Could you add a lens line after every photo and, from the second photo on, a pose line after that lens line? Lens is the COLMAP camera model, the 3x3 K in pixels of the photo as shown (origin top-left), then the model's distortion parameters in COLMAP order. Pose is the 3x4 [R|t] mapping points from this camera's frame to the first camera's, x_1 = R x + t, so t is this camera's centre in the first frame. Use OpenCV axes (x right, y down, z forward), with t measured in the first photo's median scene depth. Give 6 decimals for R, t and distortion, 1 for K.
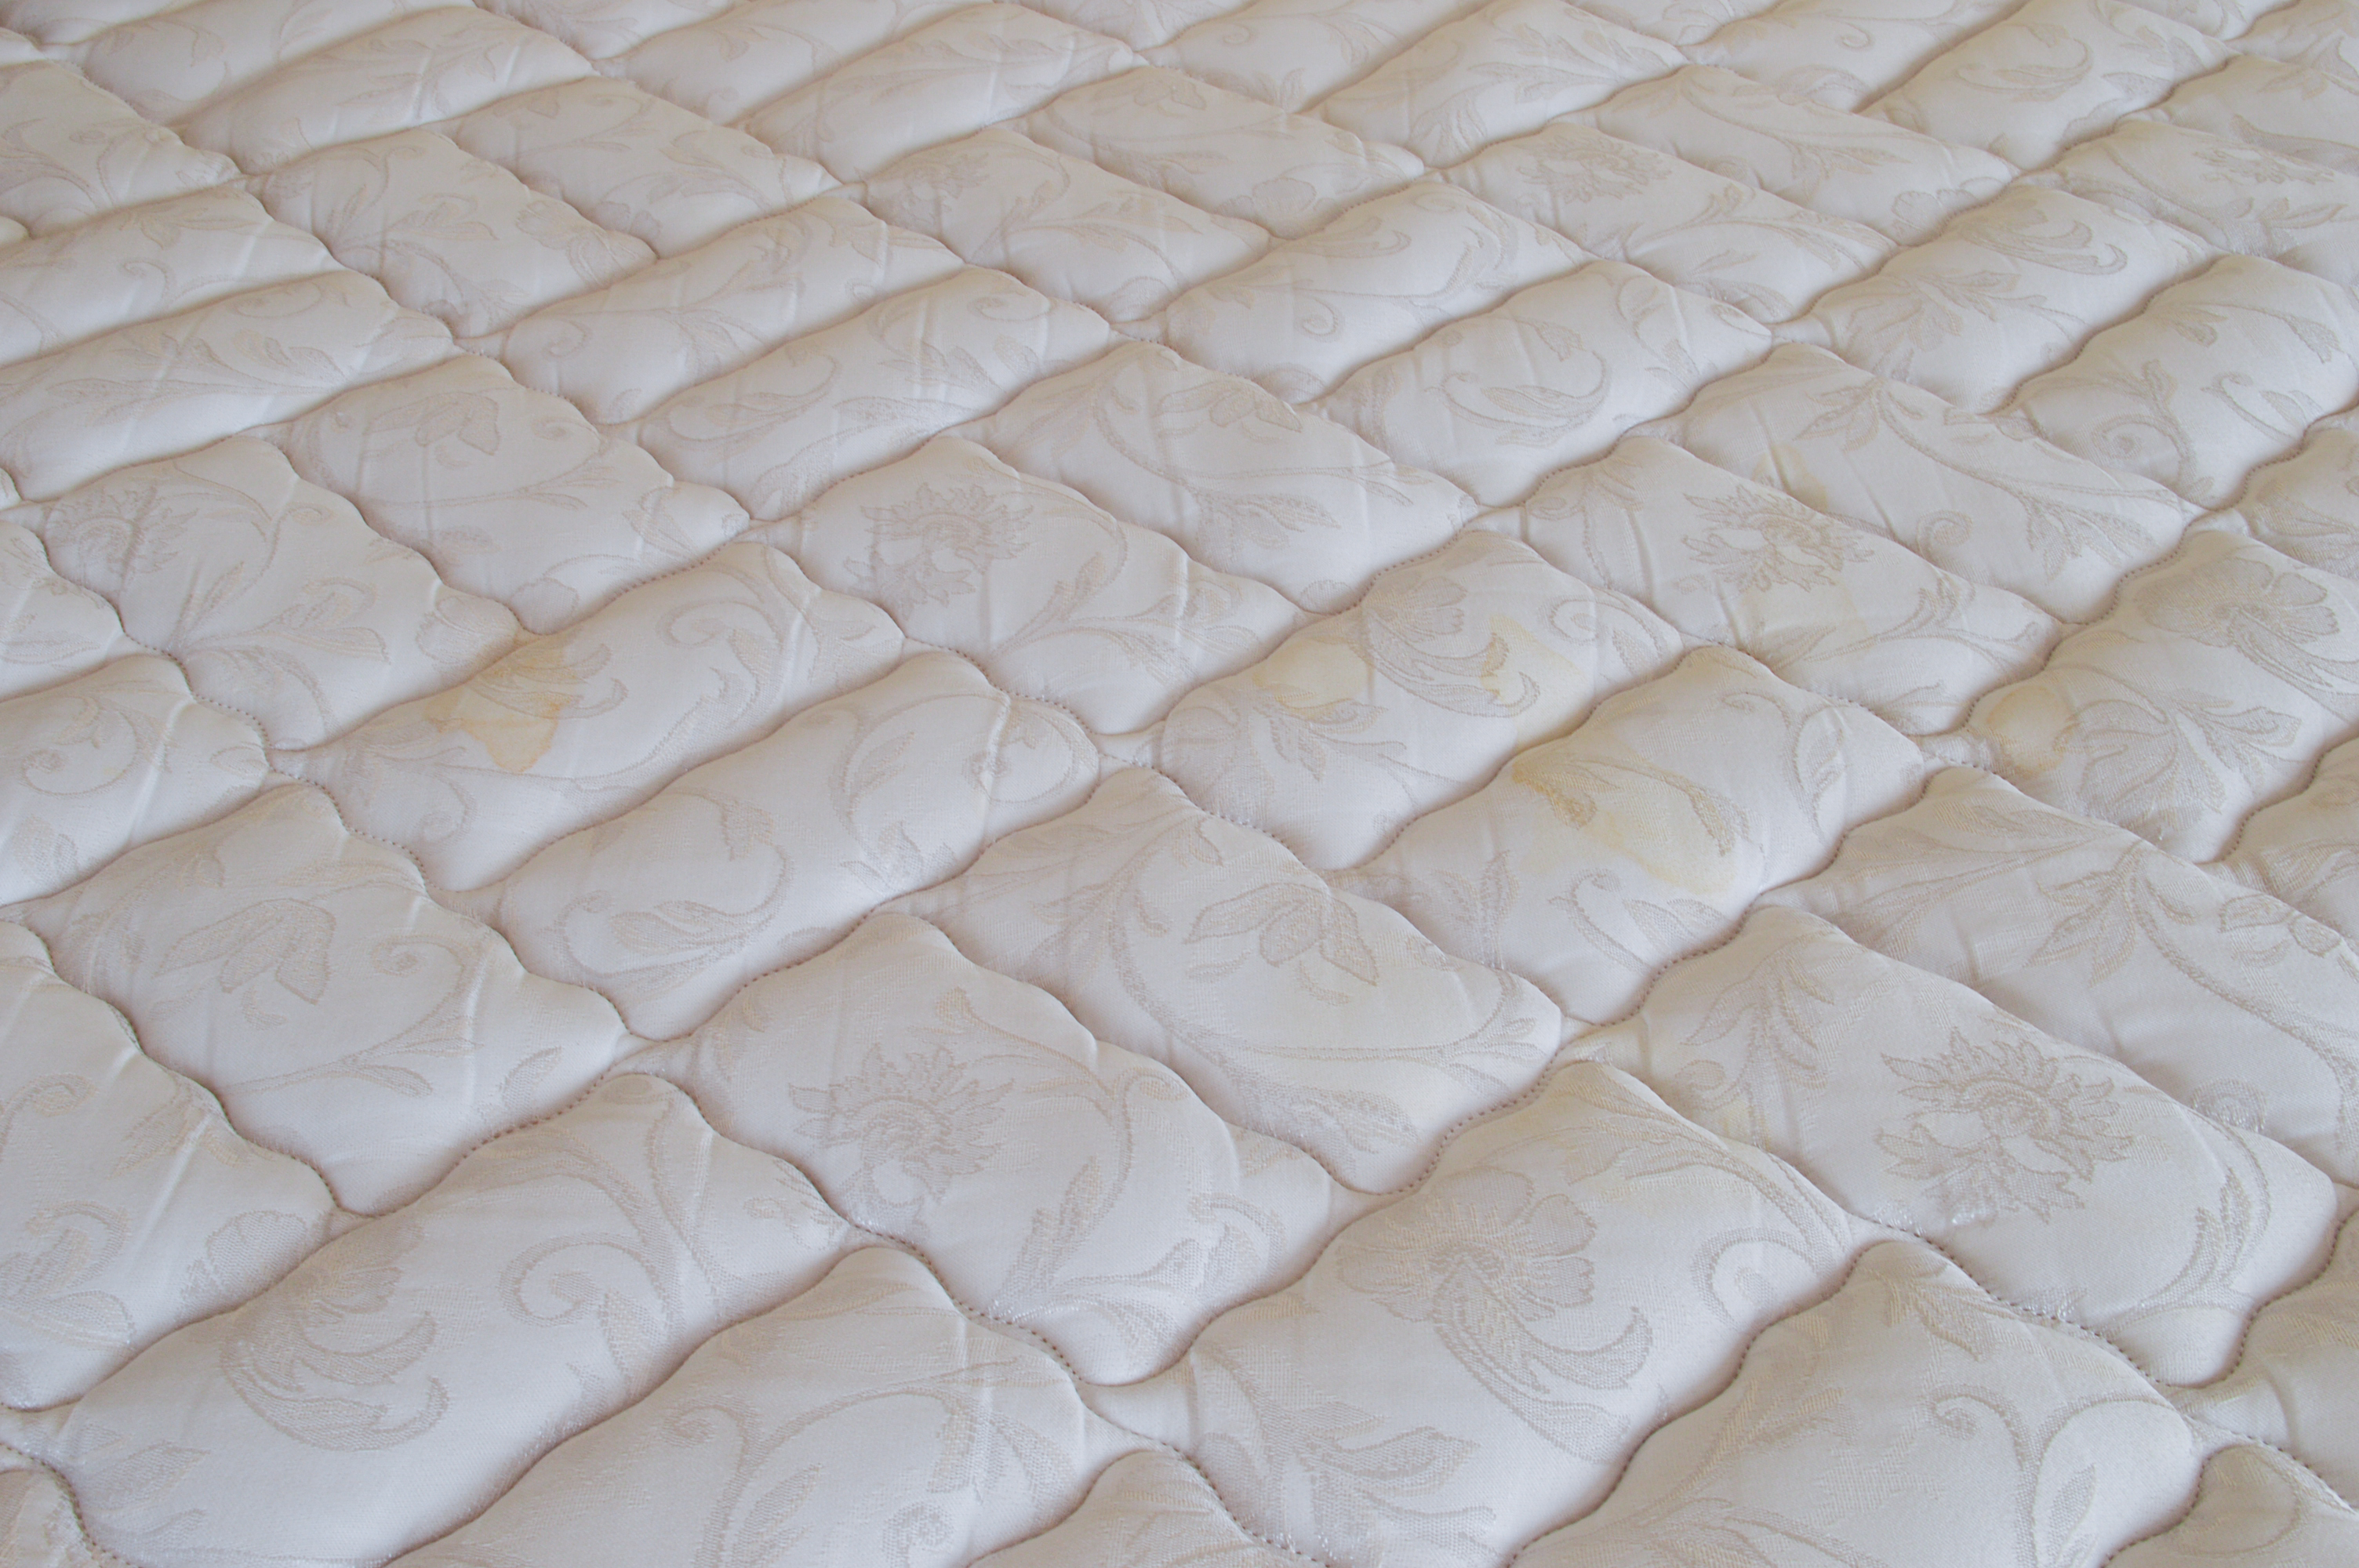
lens RADIAL K [[2881.3, 0, 1182.3], [0, 2881.3, 791.0], [0, 0, 1]] dist [-0.045528, 0.000000]
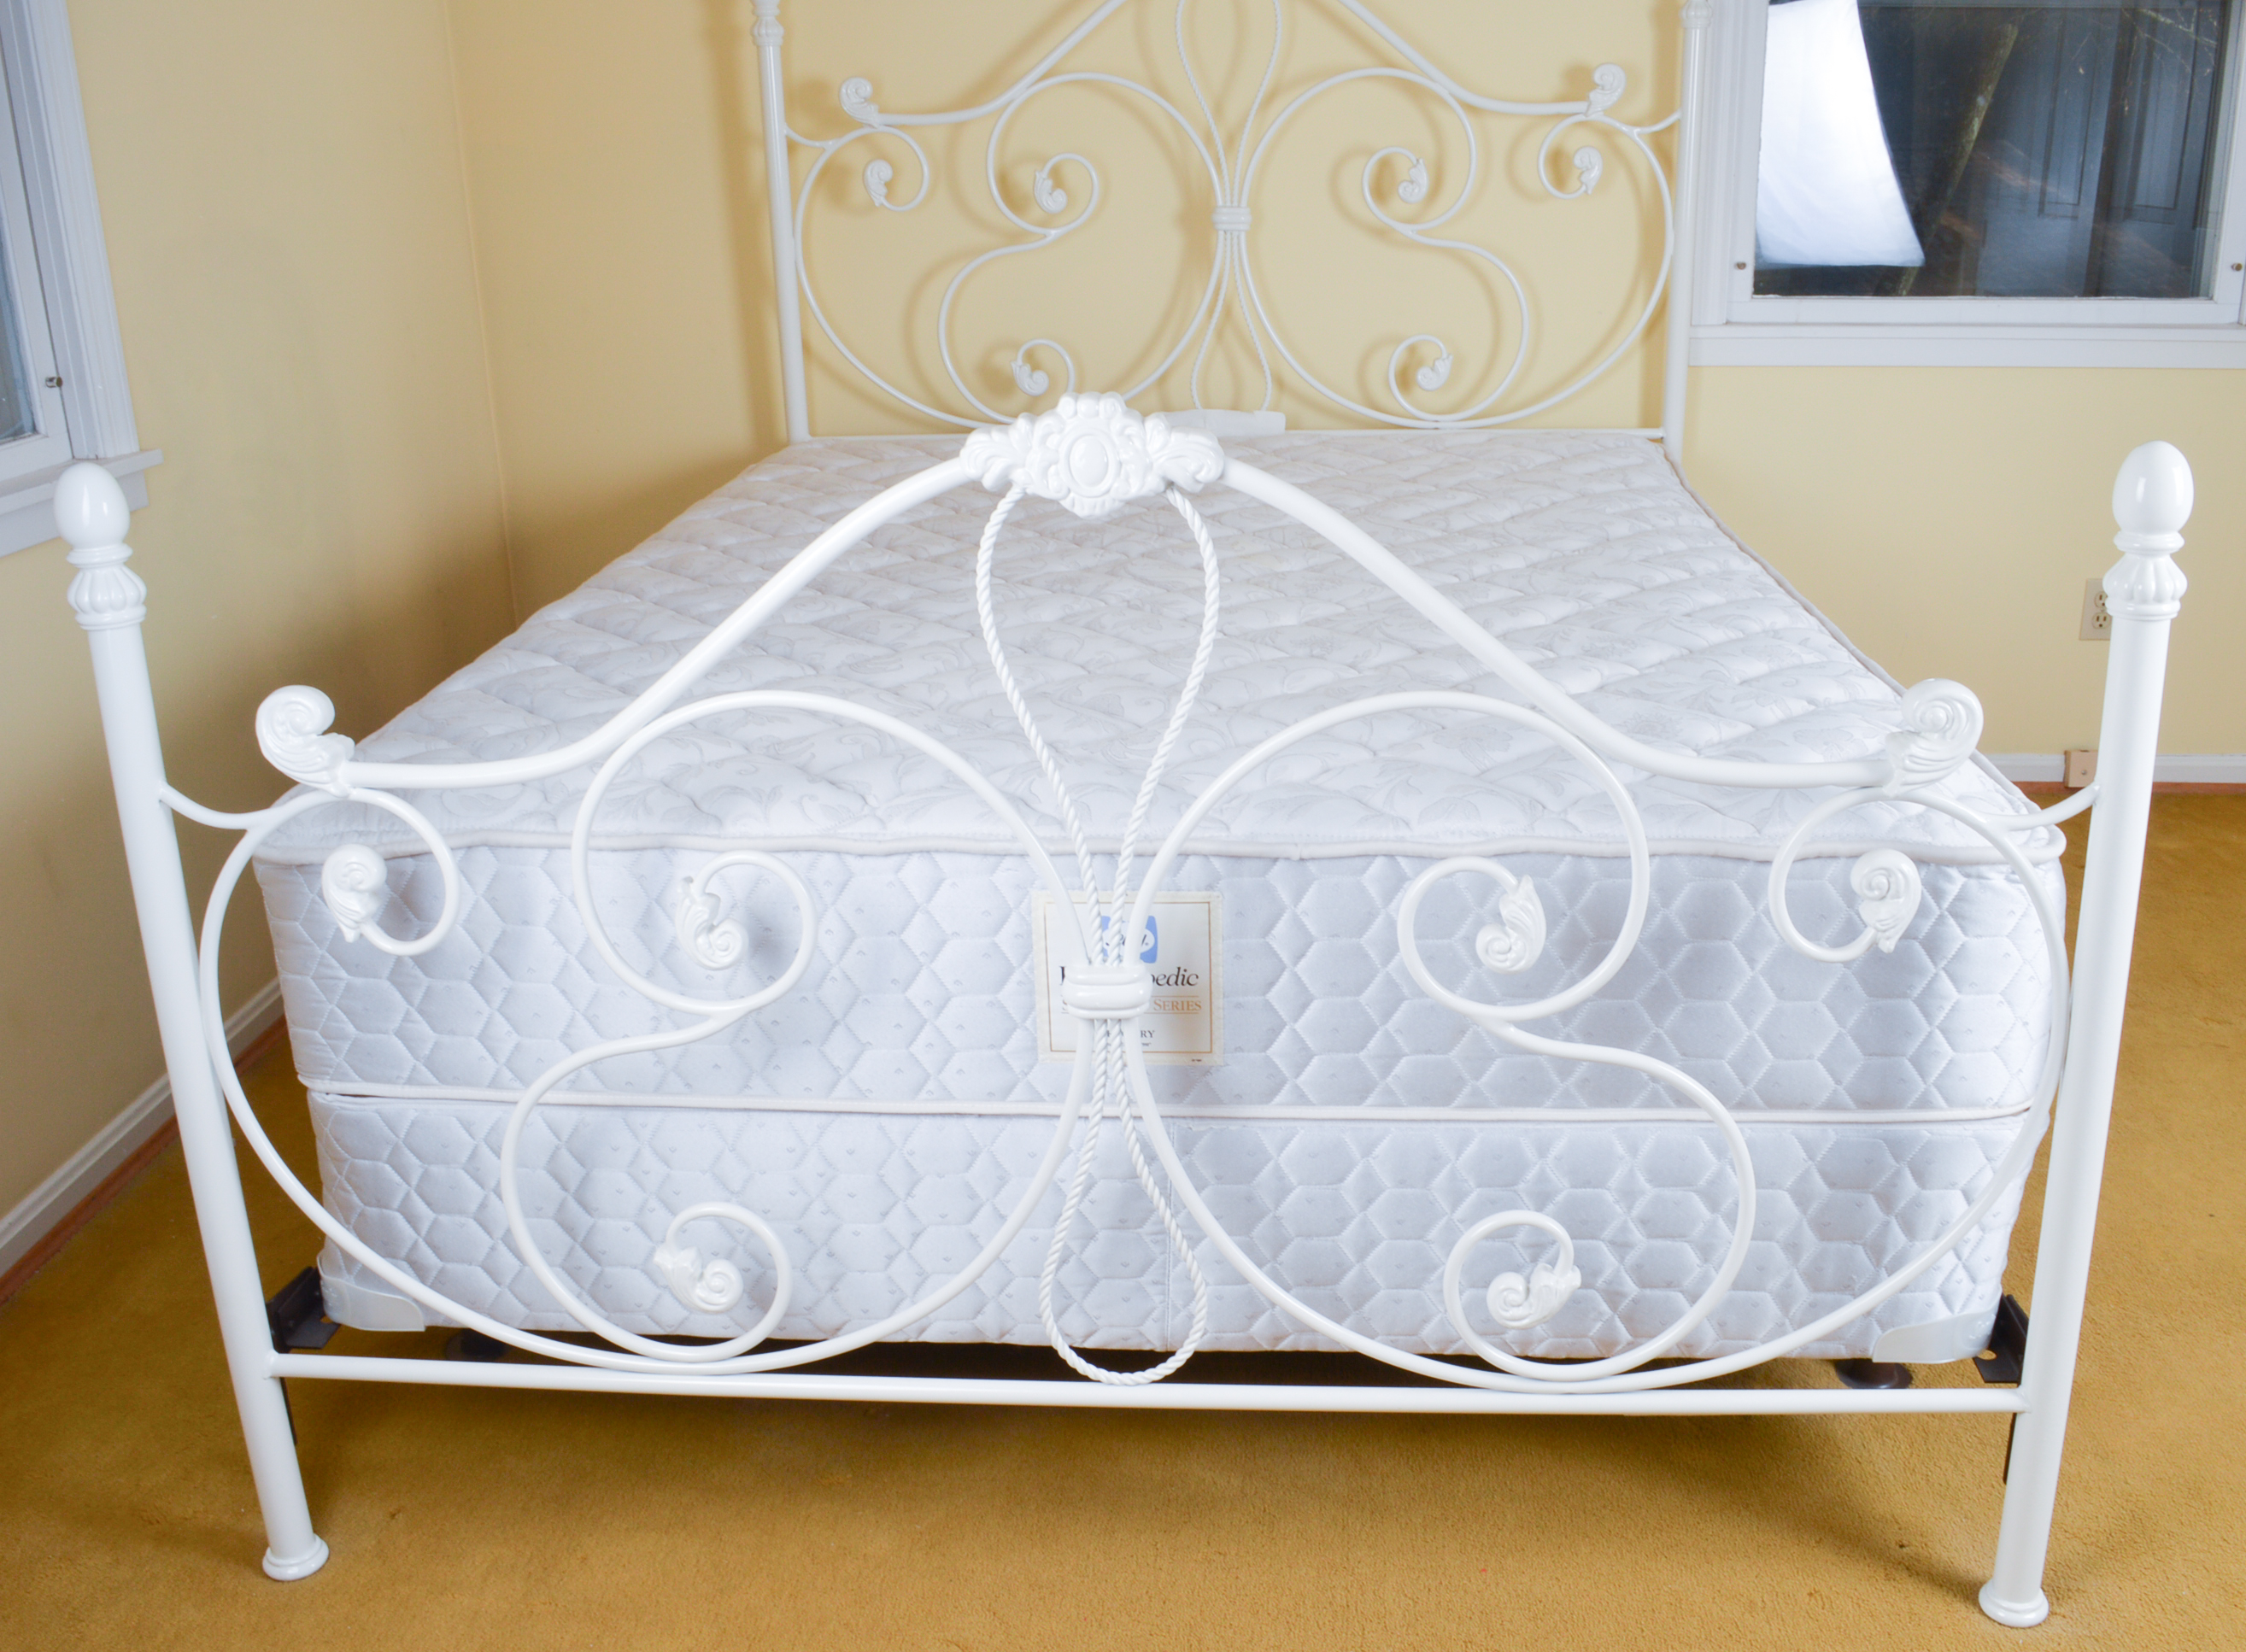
lens RADIAL K [[2175.6, 0, 1151.3], [0, 2175.6, 872.9], [0, 0, 1]] dist [-0.099068, 0.000000]
pose [[0.995806, 0.015393, -0.090186, 0.196257], [-0.039614, 0.961096, -0.273361, 0.864354], [0.082469, 0.275787, 0.957675, -1.216096]]
